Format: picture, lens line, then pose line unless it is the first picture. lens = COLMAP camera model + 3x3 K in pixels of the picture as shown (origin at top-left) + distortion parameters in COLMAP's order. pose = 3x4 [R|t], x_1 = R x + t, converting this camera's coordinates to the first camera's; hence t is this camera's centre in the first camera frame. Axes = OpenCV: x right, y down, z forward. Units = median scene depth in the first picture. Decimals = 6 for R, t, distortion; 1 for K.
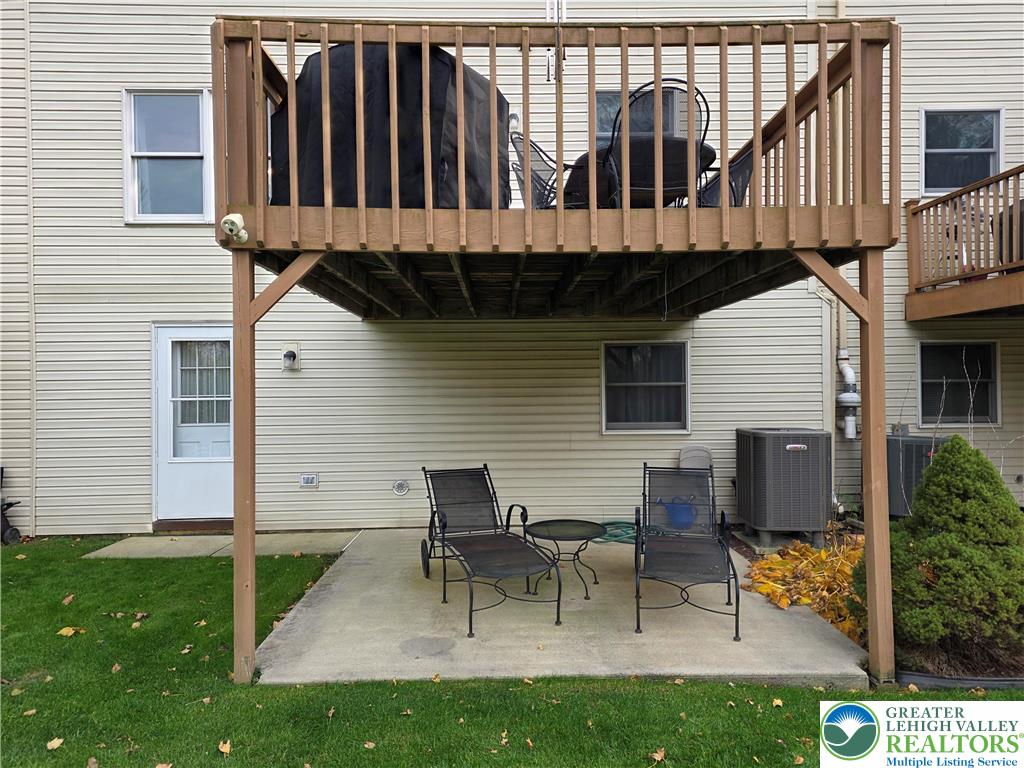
lens RADIAL K [[672.7, 0, 514.2], [0, 672.7, 384.9], [0, 0, 1]] dist [0.086098, -0.076967]
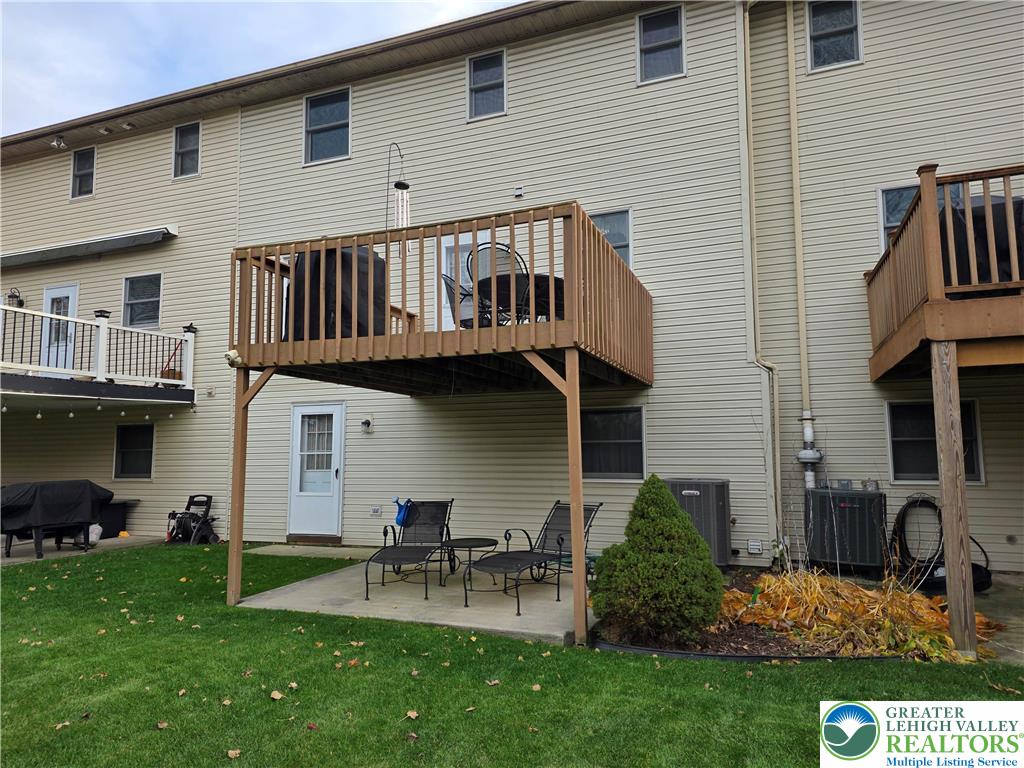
lens RADIAL K [[672.7, 0, 507.9], [0, 672.7, 384.8], [0, 0, 1]] dist [0.086098, -0.076967]
pose [[0.923259, -0.036180, -0.382472, 0.506238], [-0.000659, 0.995405, -0.095752, 0.013687], [0.384179, 0.088656, 0.918992, -0.218071]]
